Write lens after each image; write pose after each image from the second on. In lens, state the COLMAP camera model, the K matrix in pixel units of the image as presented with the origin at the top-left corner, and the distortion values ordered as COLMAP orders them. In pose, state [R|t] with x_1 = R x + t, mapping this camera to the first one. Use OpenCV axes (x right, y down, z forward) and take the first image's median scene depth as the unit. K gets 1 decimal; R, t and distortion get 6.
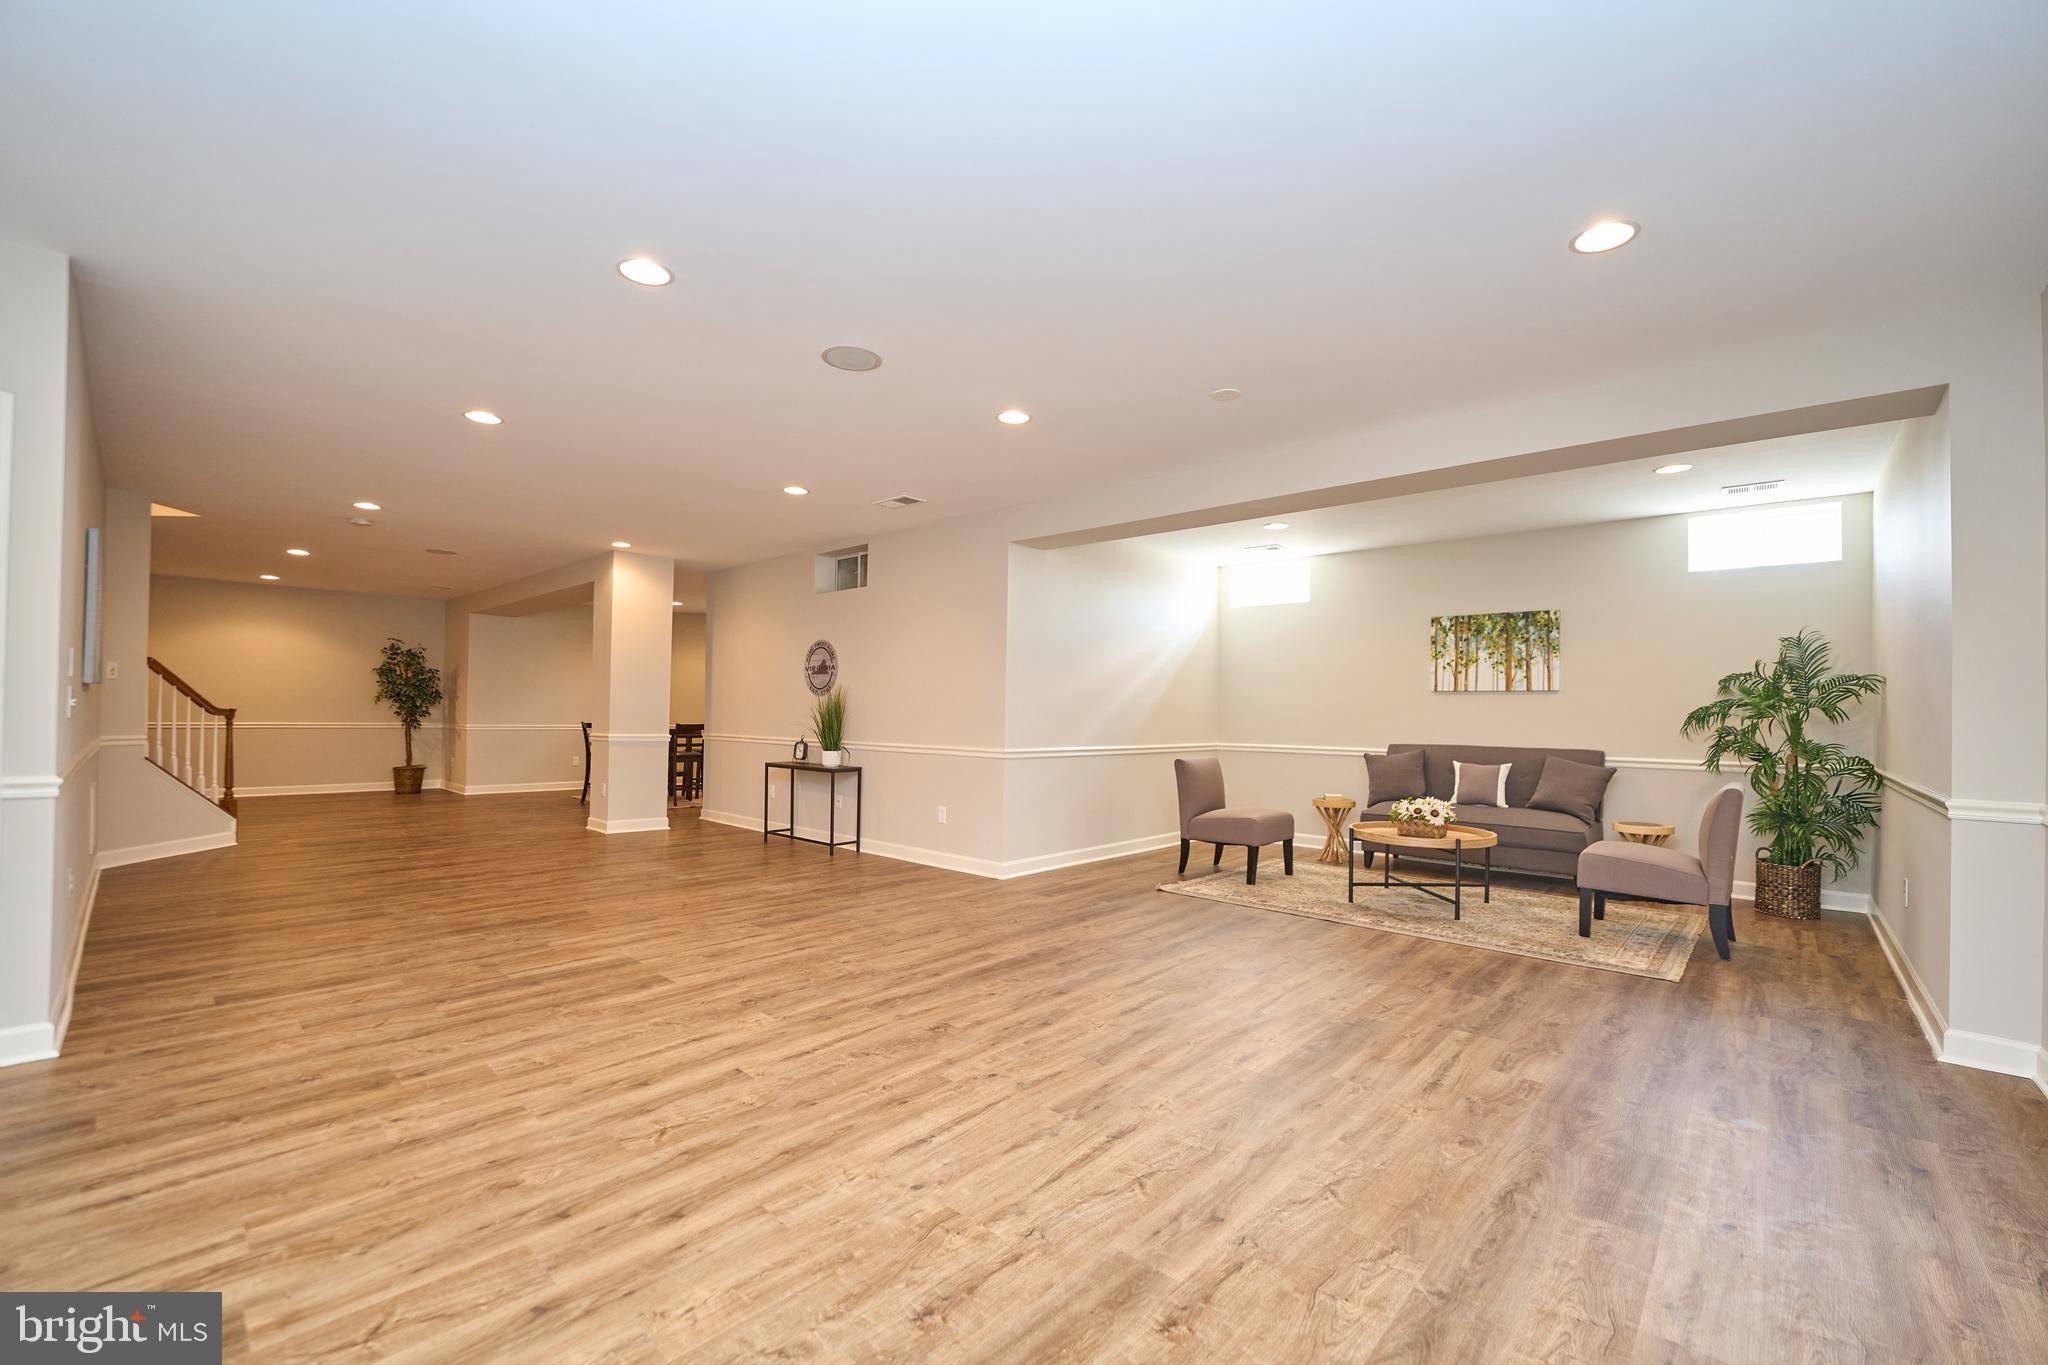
lens RADIAL K [[831.5, 0, 1017.2], [0, 831.5, 711.4], [0, 0, 1]] dist [-0.027018, 0.002032]
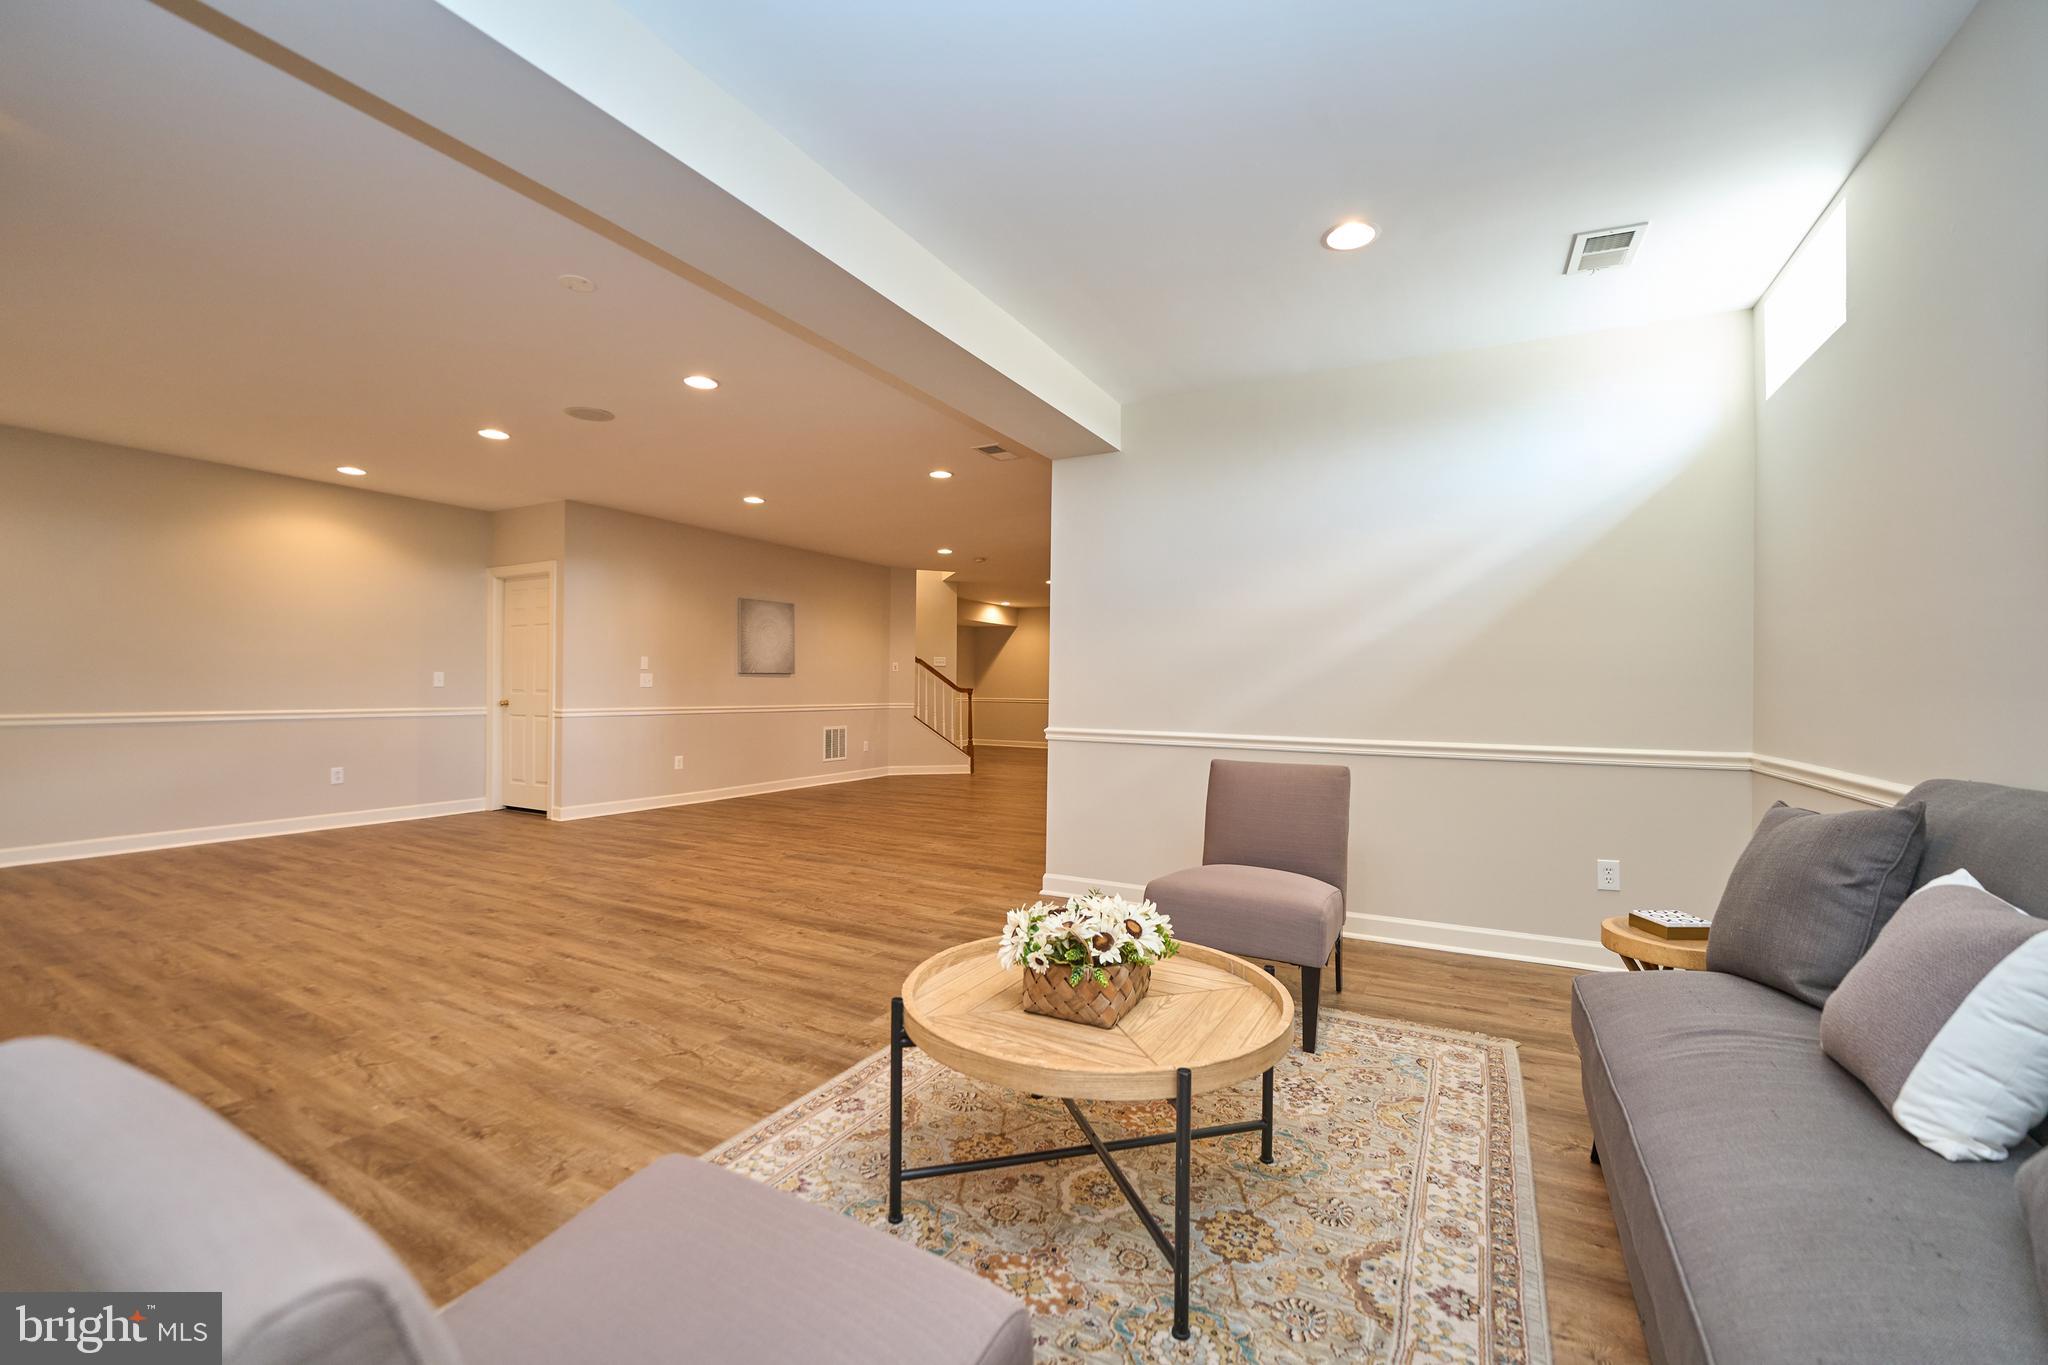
lens RADIAL K [[831.5, 0, 1023.1], [0, 831.5, 689.5], [0, 0, 1]] dist [-0.027018, 0.002032]
pose [[0.246890, -0.010956, -0.968982, 1.058277], [-0.005790, 0.999902, -0.012780, 0.028311], [0.969026, 0.008765, 0.246802, 1.132280]]
